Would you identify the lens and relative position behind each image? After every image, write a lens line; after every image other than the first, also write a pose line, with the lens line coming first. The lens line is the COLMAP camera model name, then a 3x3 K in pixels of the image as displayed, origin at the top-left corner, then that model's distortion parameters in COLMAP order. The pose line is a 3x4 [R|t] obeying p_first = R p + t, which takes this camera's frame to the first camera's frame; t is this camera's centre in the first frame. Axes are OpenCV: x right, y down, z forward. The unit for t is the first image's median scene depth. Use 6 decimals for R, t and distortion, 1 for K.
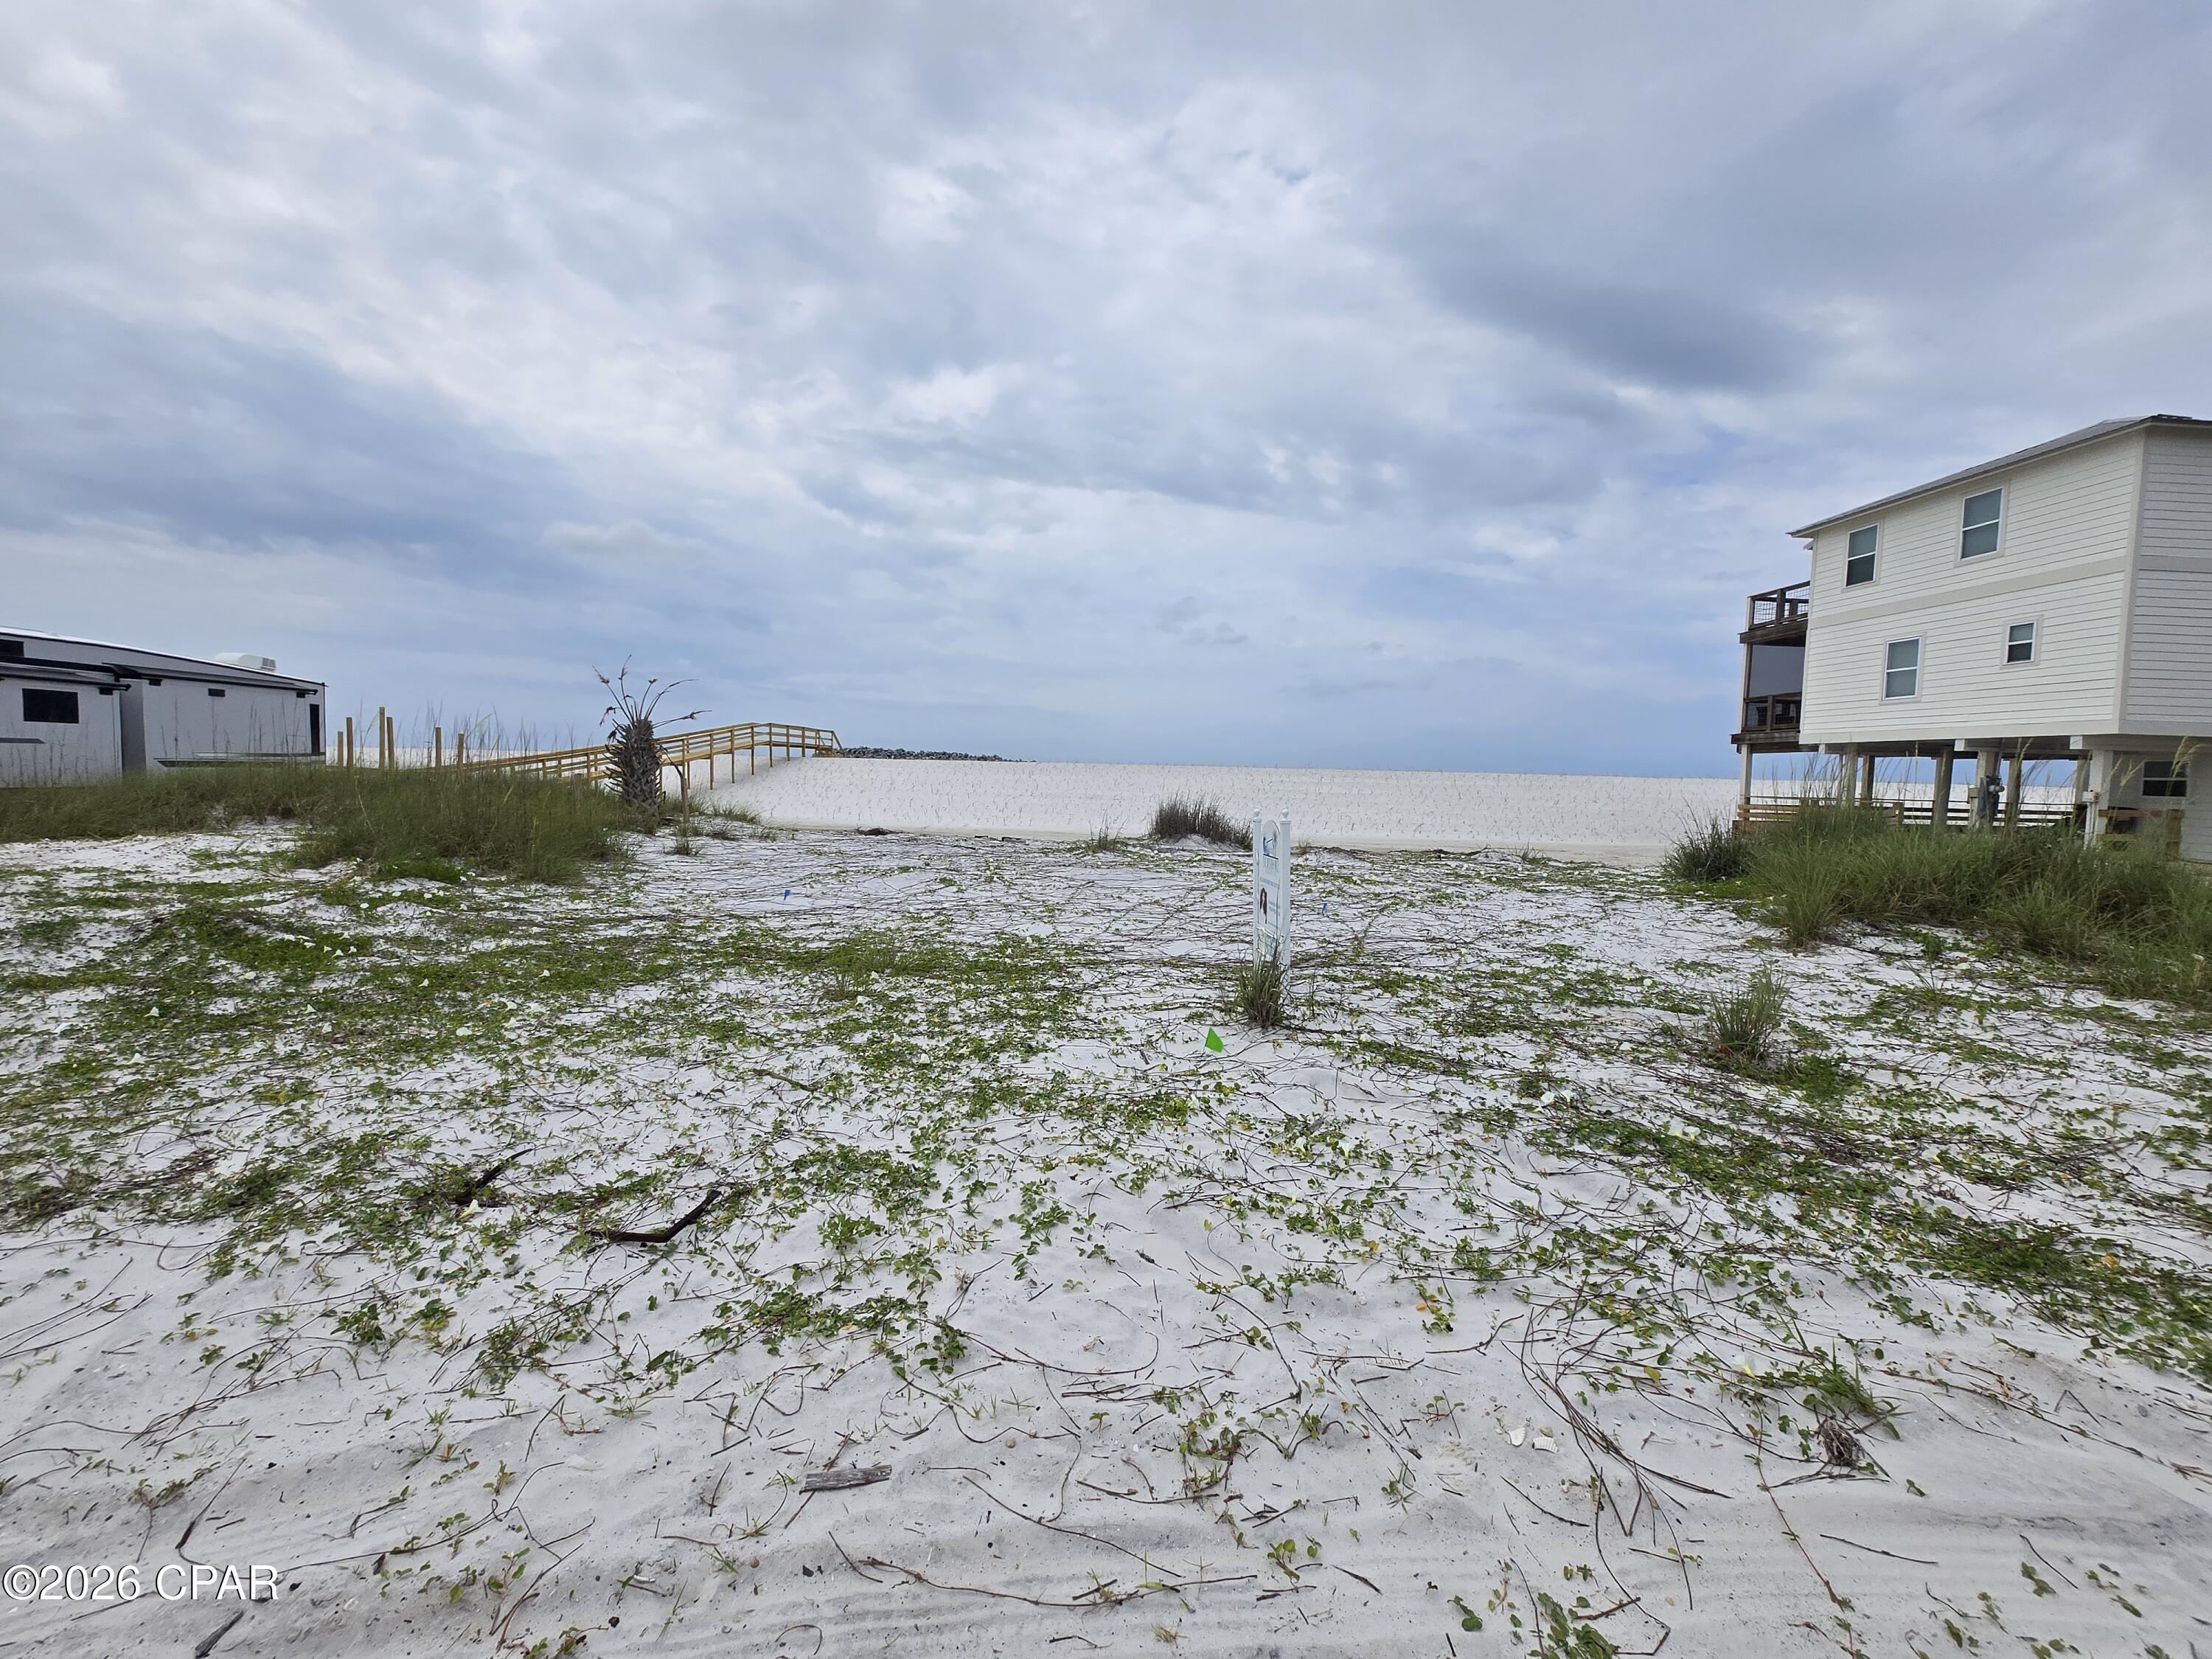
lens RADIAL K [[892.9, 0, 1106.0], [0, 892.9, 829.5], [0, 0, 1]] dist [-0.001681, -0.000173]
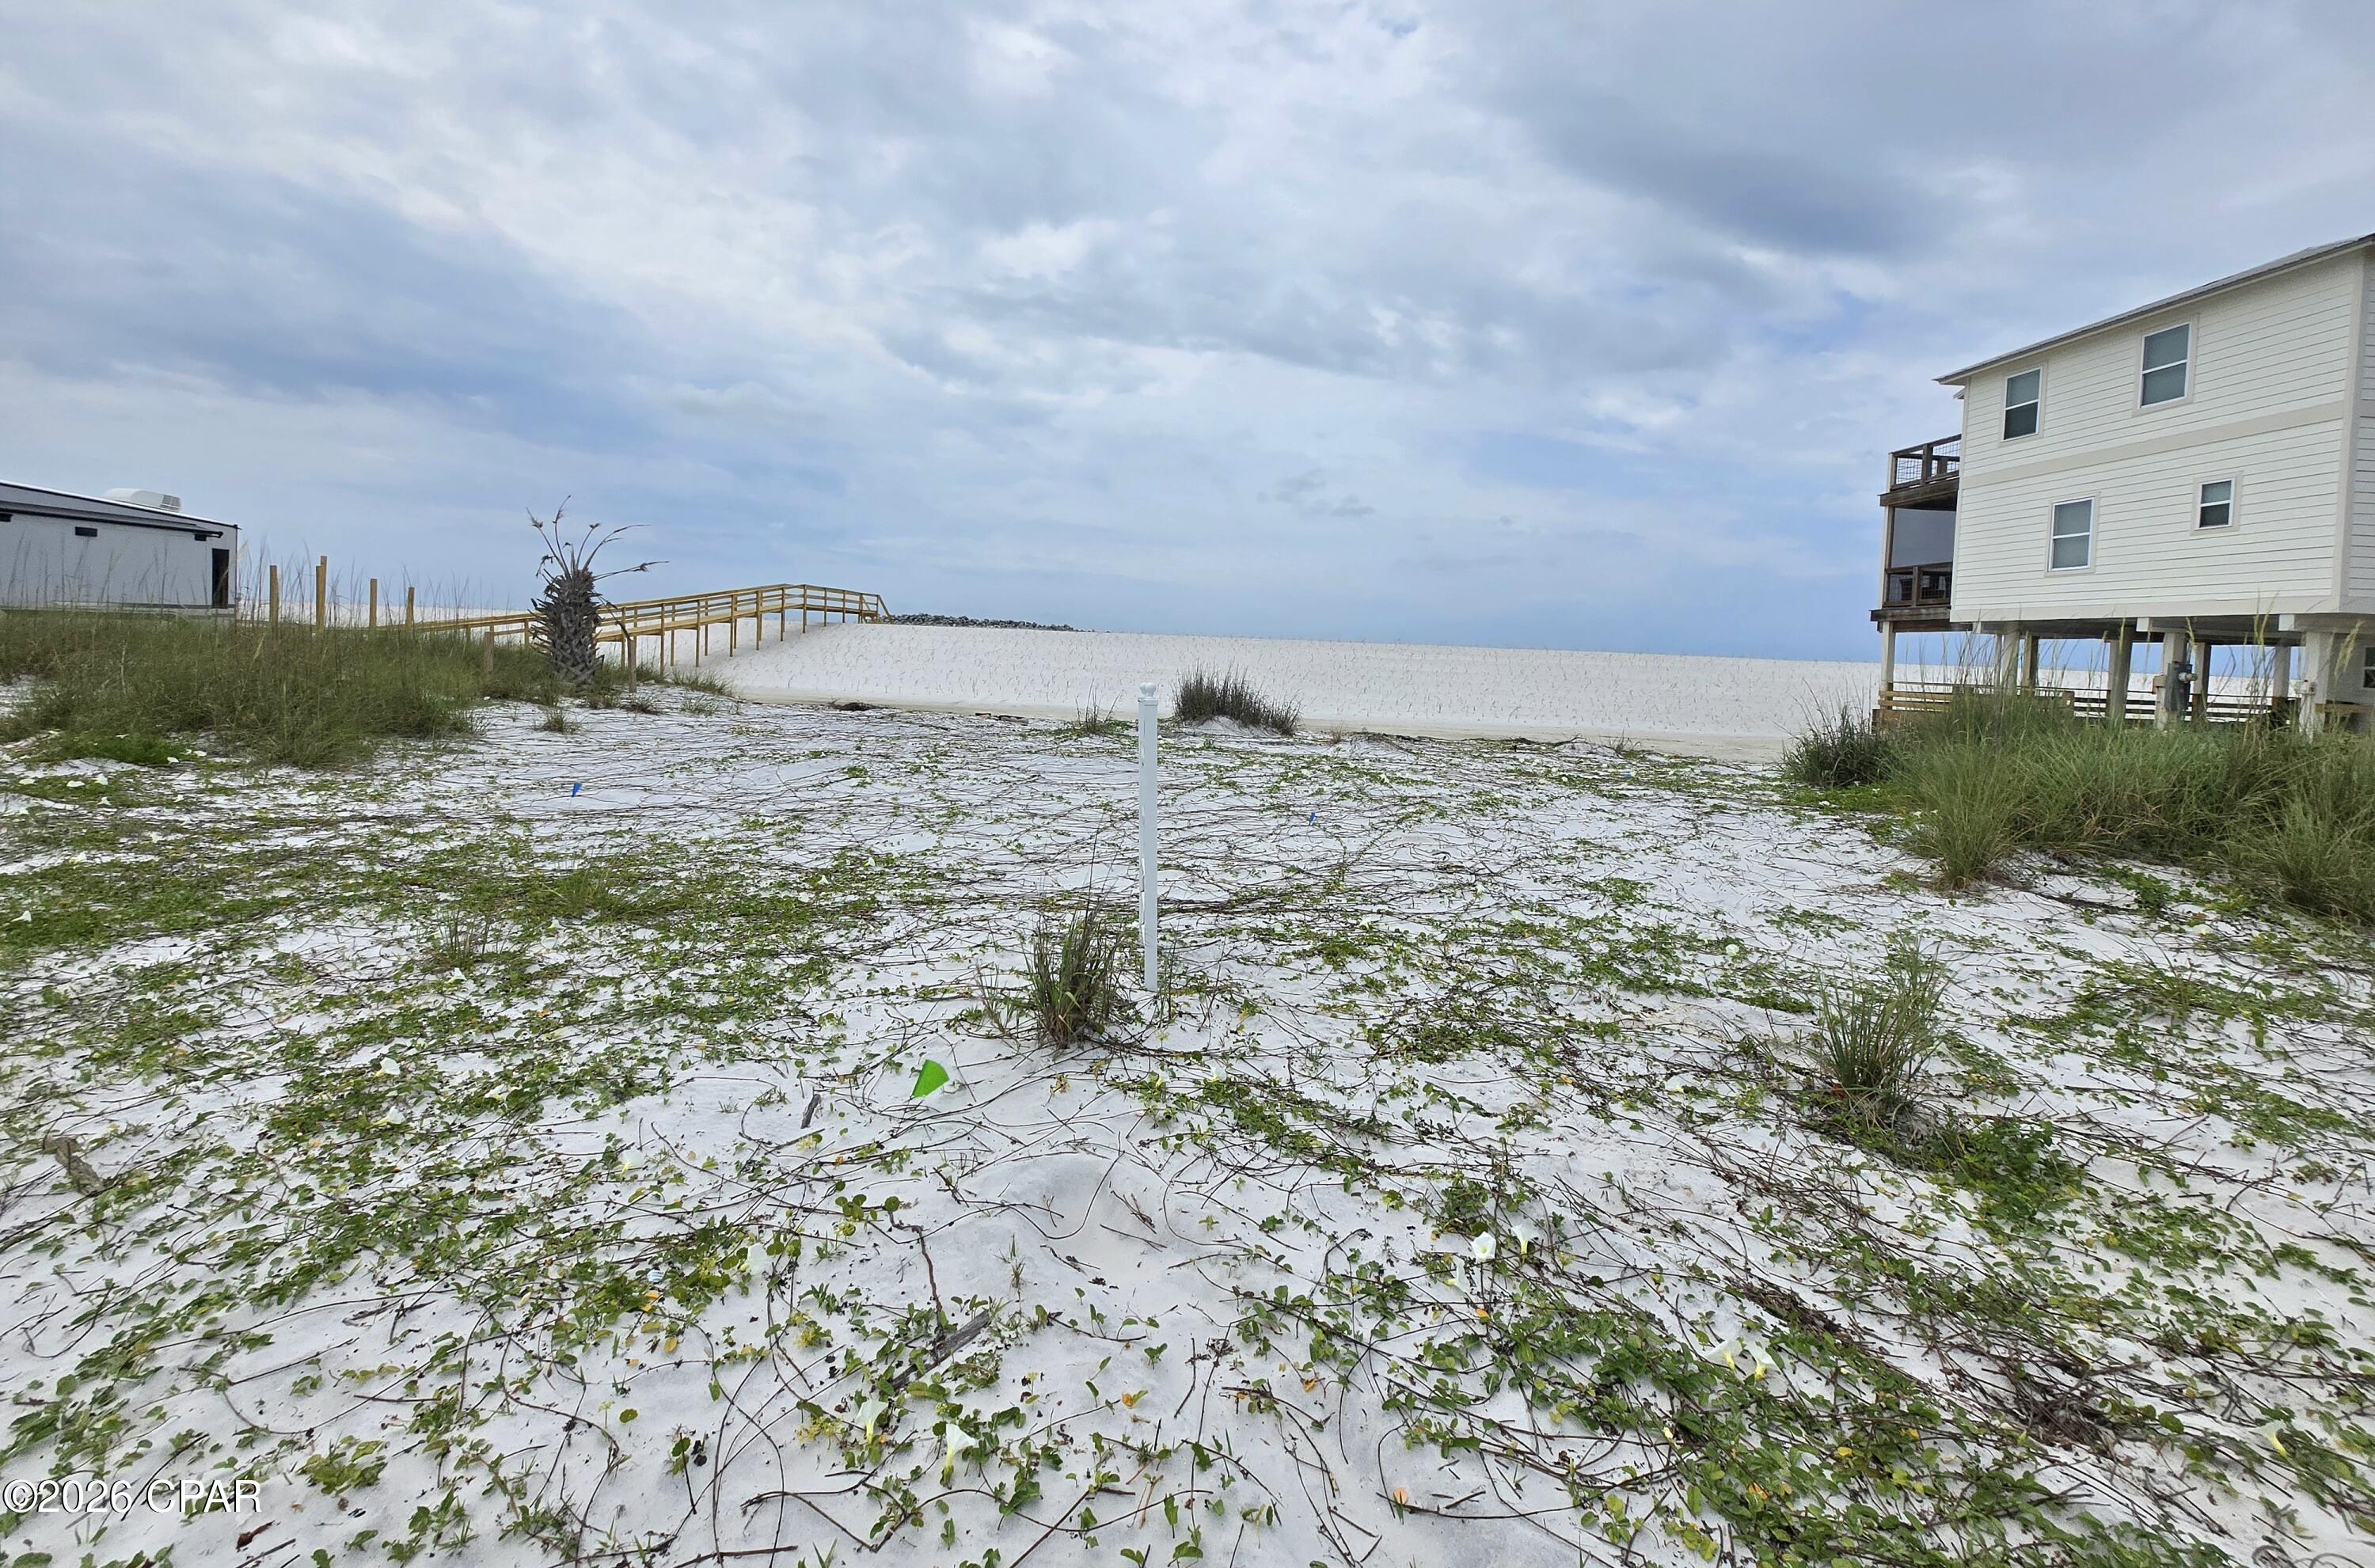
lens RADIAL K [[949.9, 0, 1188.7], [0, 949.9, 676.3], [0, 0, 1]] dist [0.000564, -0.000457]
pose [[0.999772, 0.015761, -0.014371, 0.169972], [-0.016222, 0.999341, -0.032487, -0.004426], [0.013850, 0.032713, 0.999369, 0.226008]]
